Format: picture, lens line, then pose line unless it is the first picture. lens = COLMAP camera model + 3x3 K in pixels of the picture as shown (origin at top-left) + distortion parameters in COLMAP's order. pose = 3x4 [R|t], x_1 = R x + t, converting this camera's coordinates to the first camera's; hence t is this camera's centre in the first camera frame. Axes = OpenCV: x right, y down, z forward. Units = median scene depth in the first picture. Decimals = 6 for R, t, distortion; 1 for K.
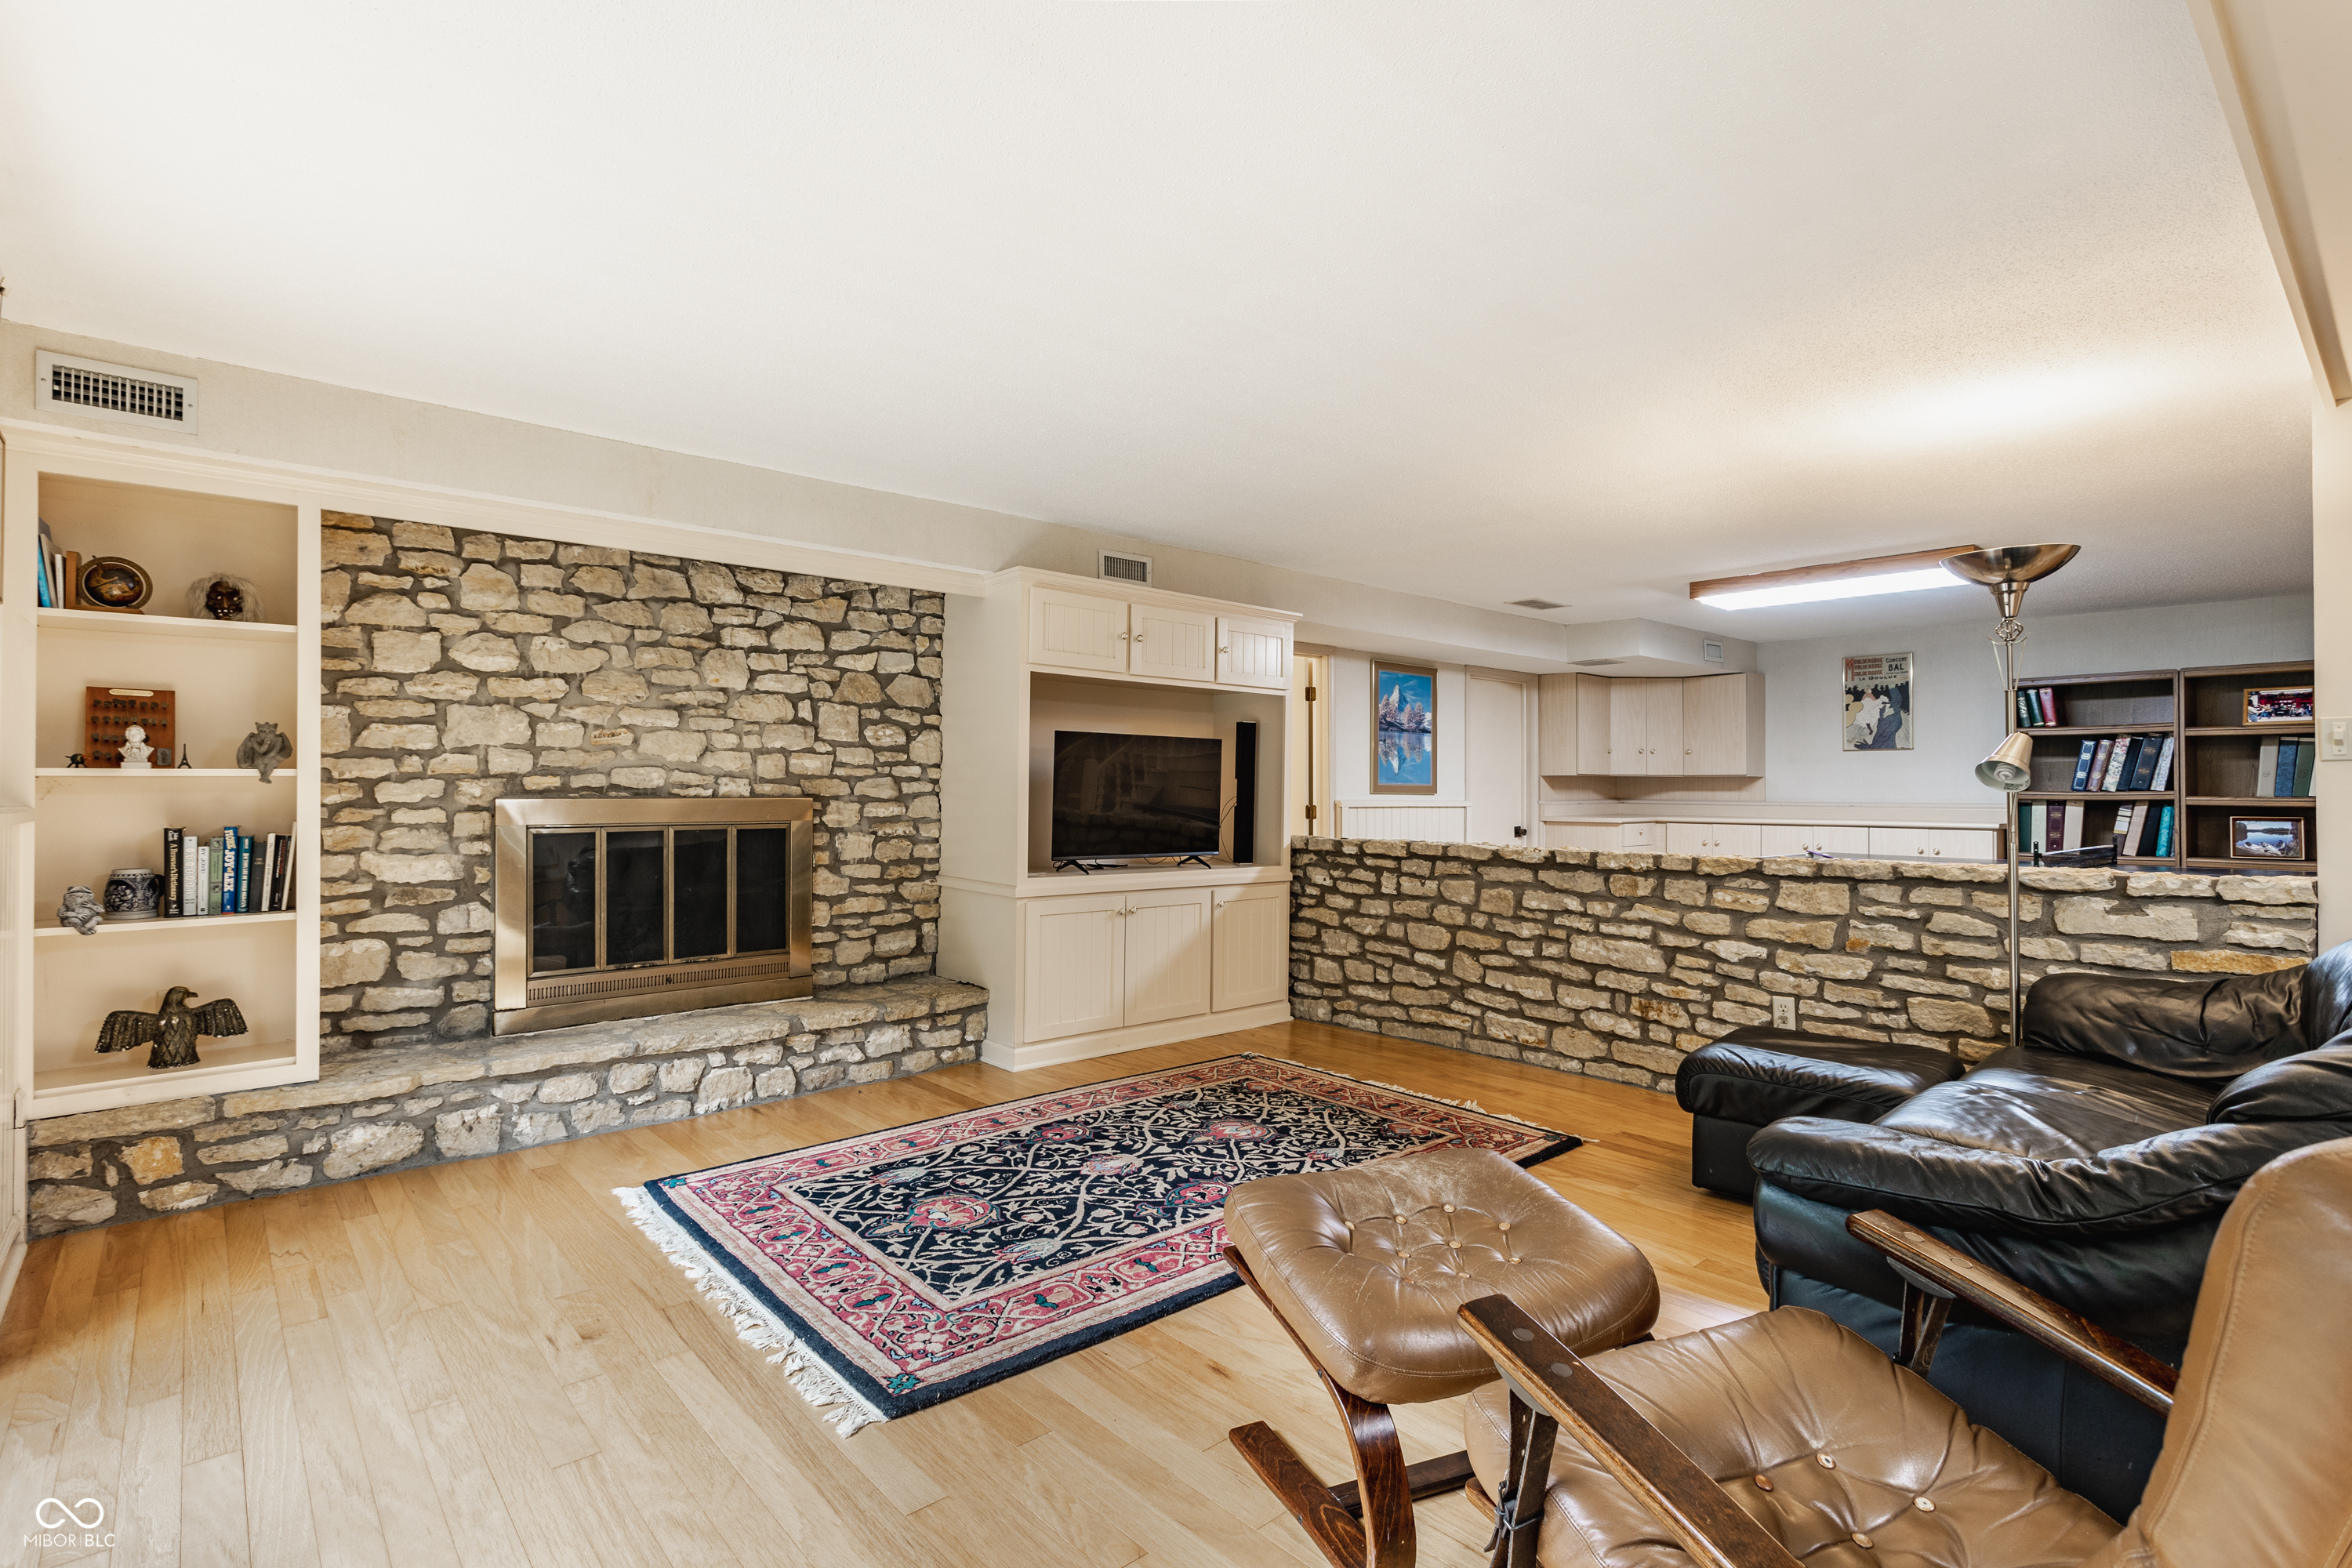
lens RADIAL K [[1110.3, 0, 1164.9], [0, 1110.3, 784.5], [0, 0, 1]] dist [0.000946, 0.001505]
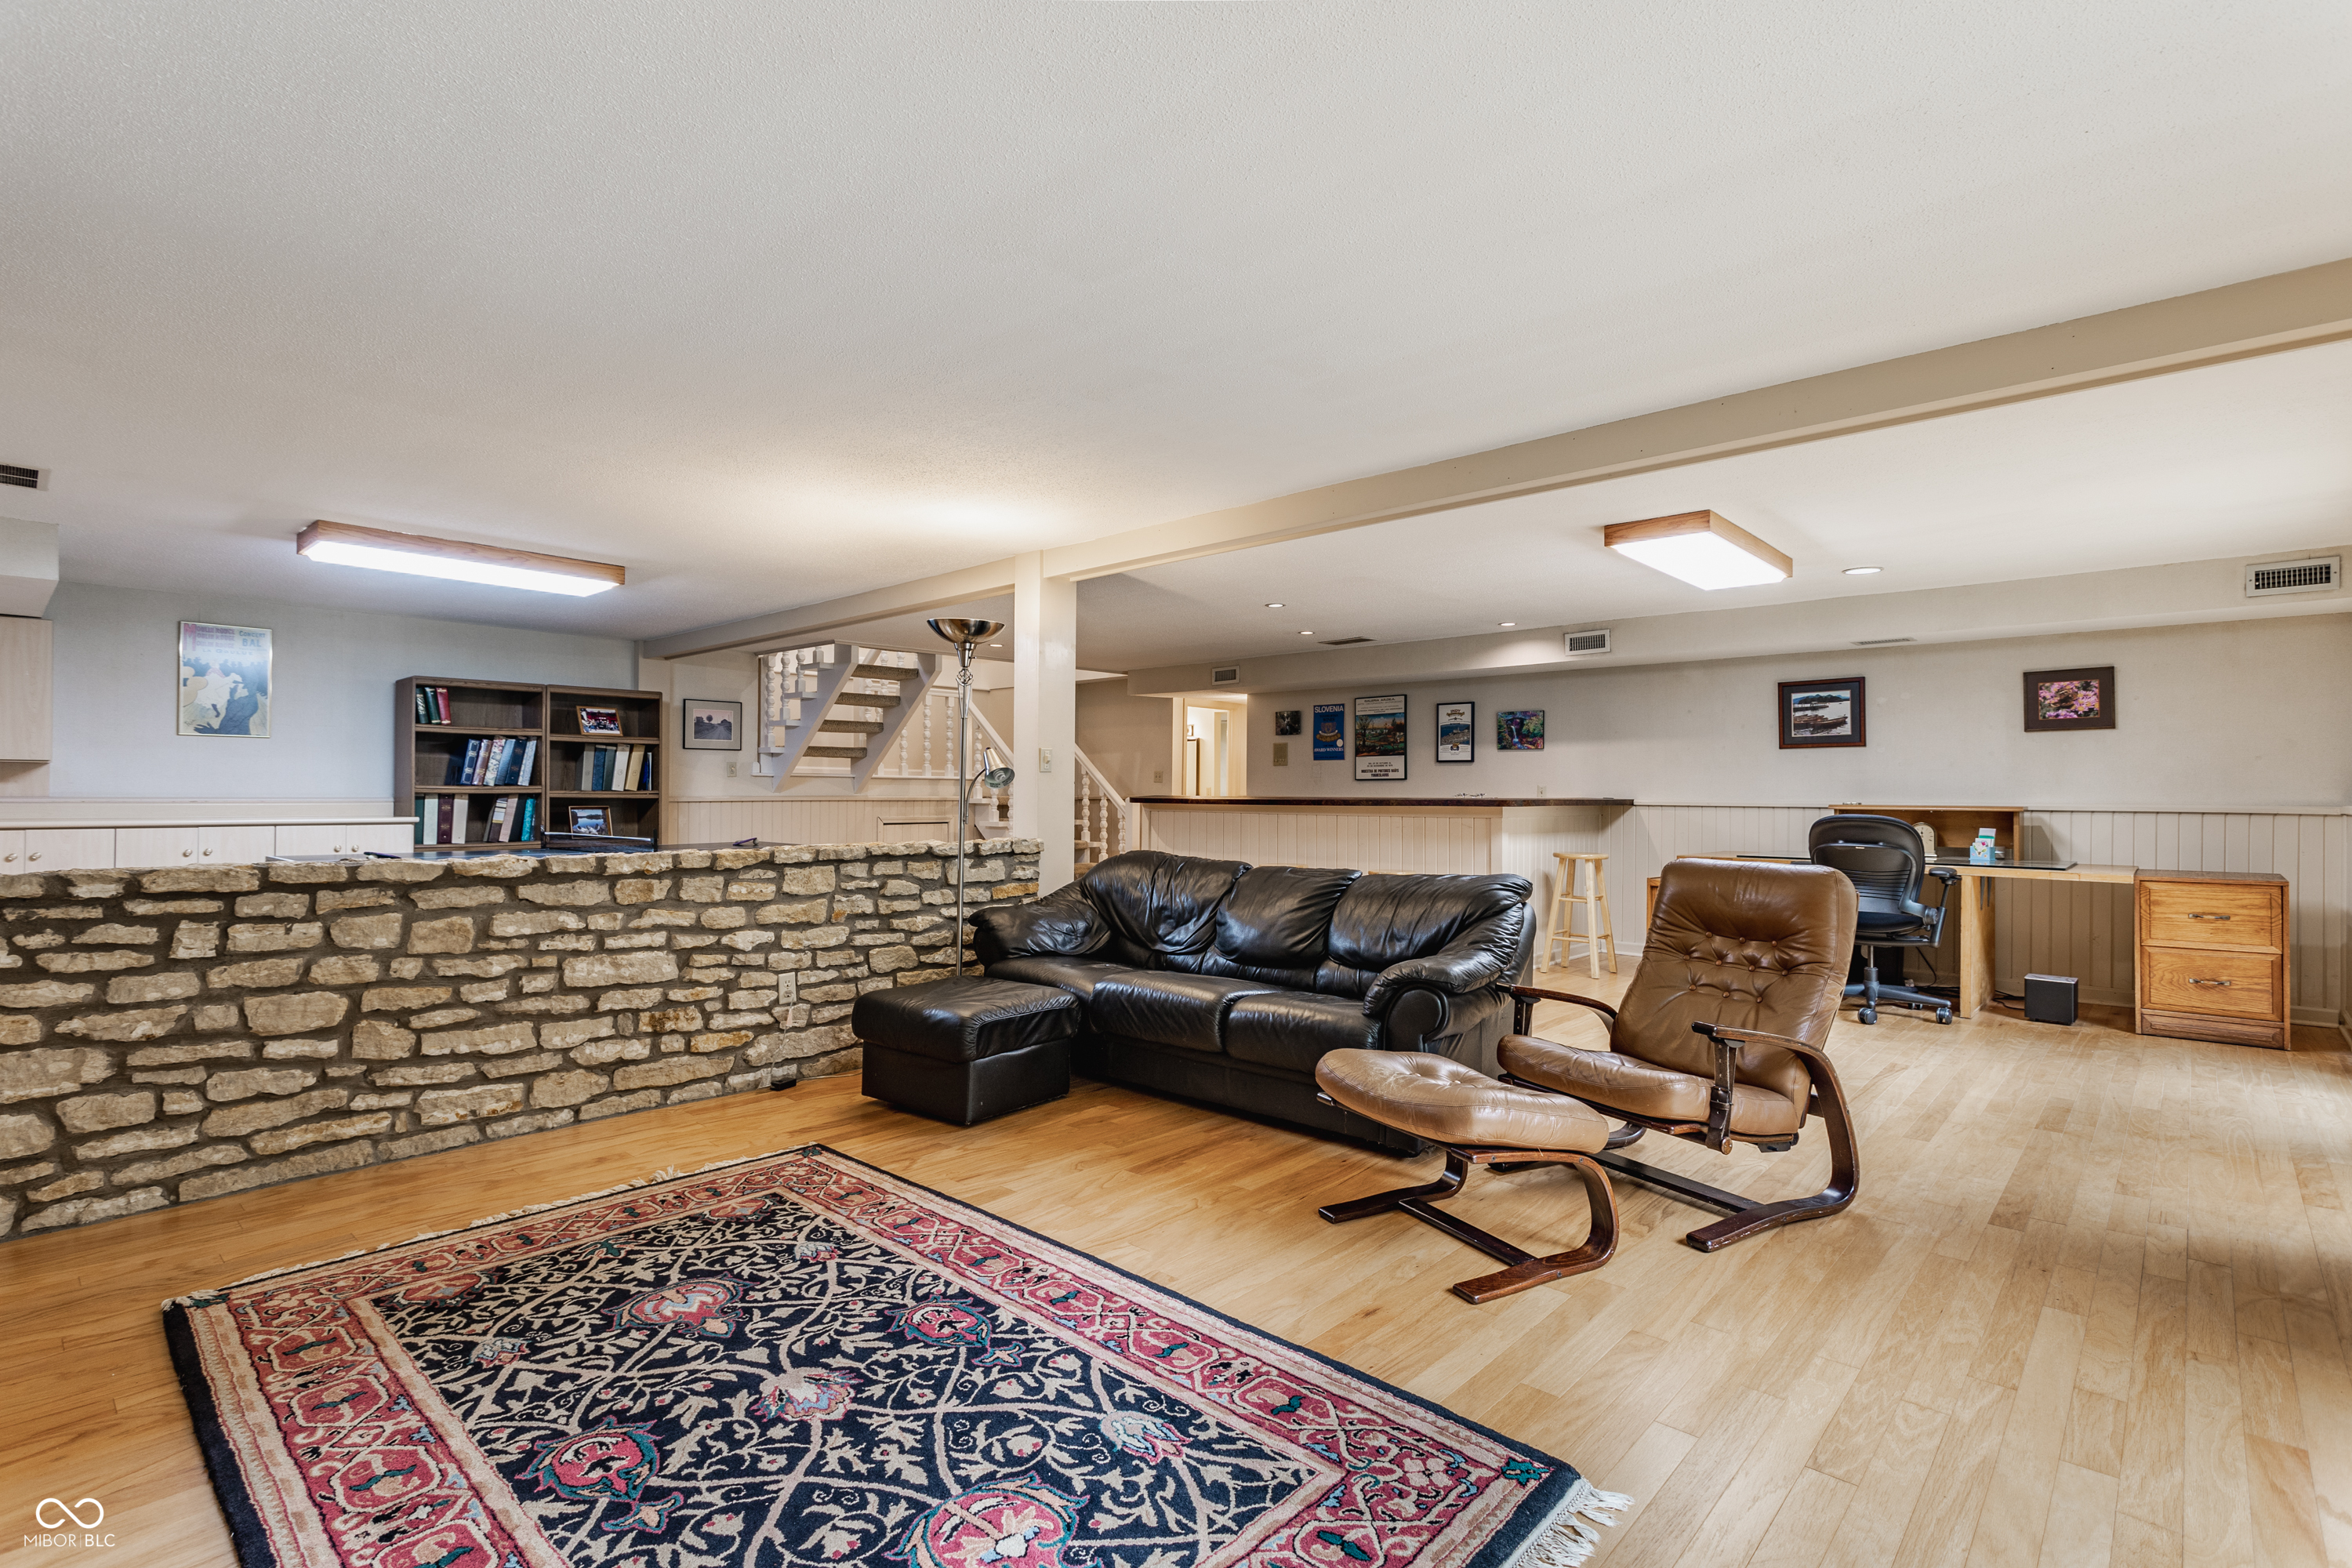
lens RADIAL K [[1110.3, 0, 1164.9], [0, 1110.3, 784.5], [0, 0, 1]] dist [0.000946, 0.001505]
pose [[-0.103537, 0.005114, 0.994612, -0.545253], [-0.012538, 0.999901, -0.006447, 0.005697], [-0.994547, -0.013138, -0.103463, 0.698332]]
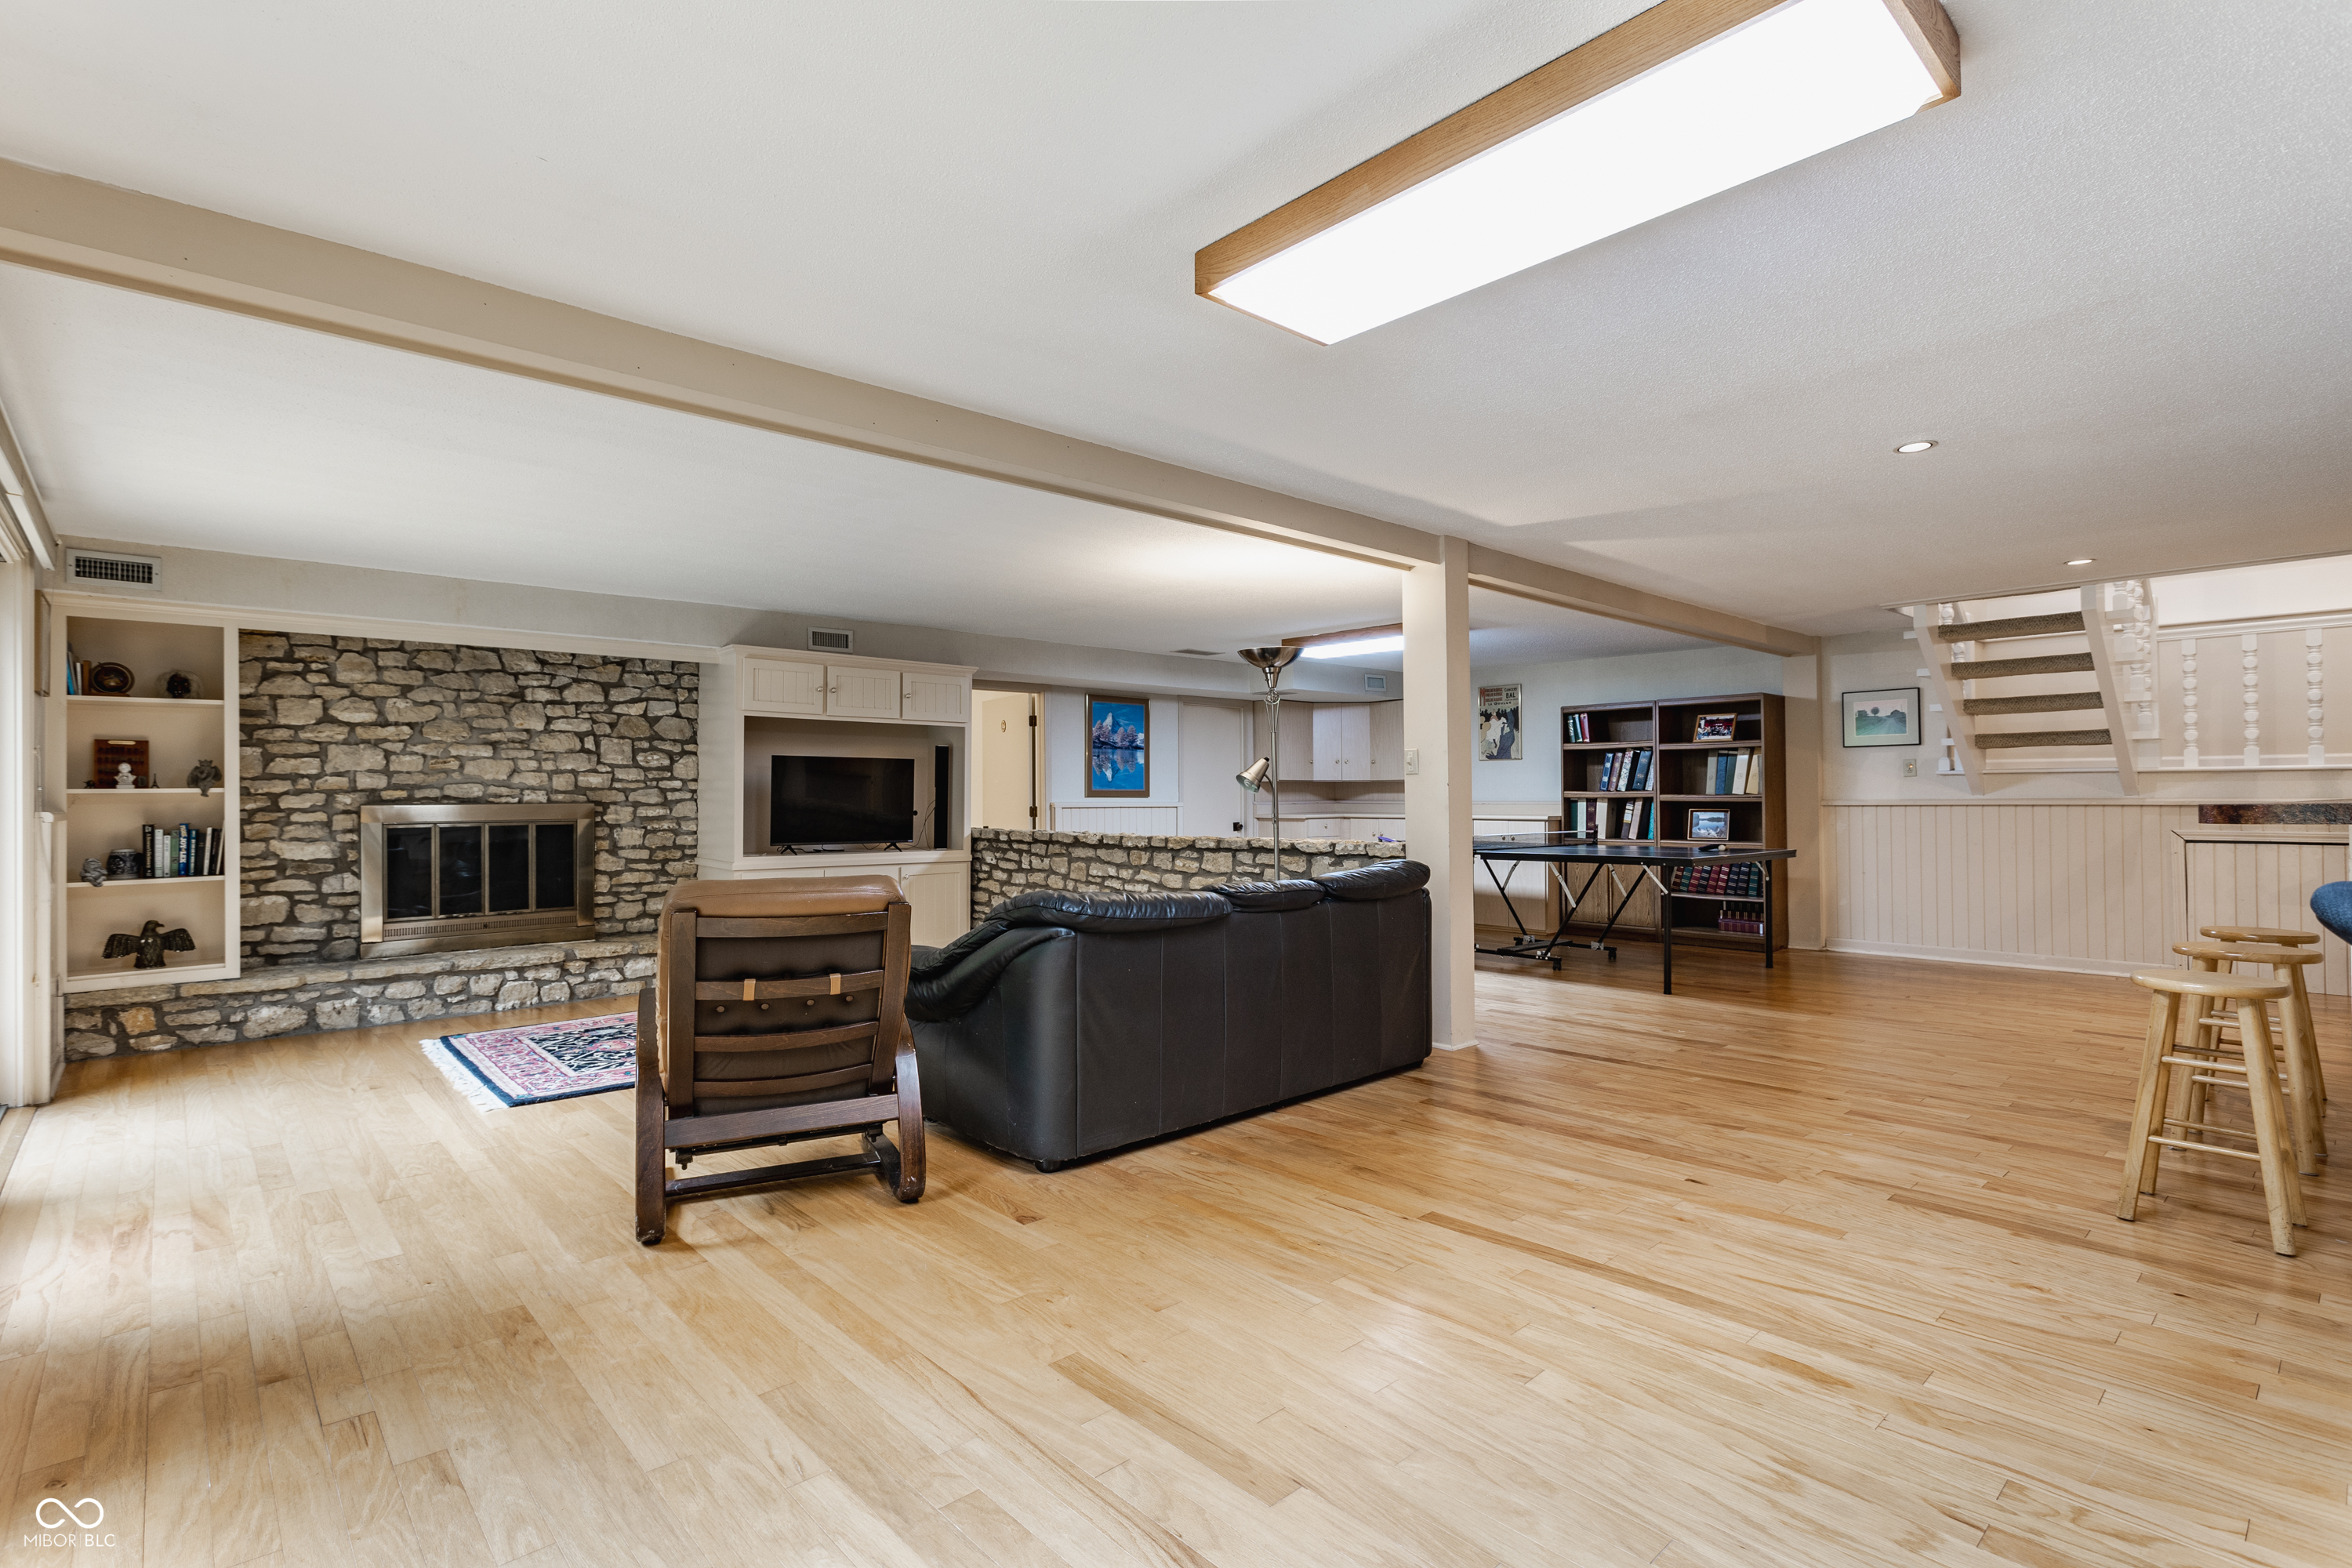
lens RADIAL K [[1103.9, 0, 1167.1], [0, 1103.9, 788.8], [0, 0, 1]] dist [0.002594, 0.000195]
pose [[0.999816, -0.007641, 0.017610, 0.449324], [0.007638, 0.999971, 0.000243, -0.001915], [-0.017611, -0.000109, 0.999845, -0.507699]]
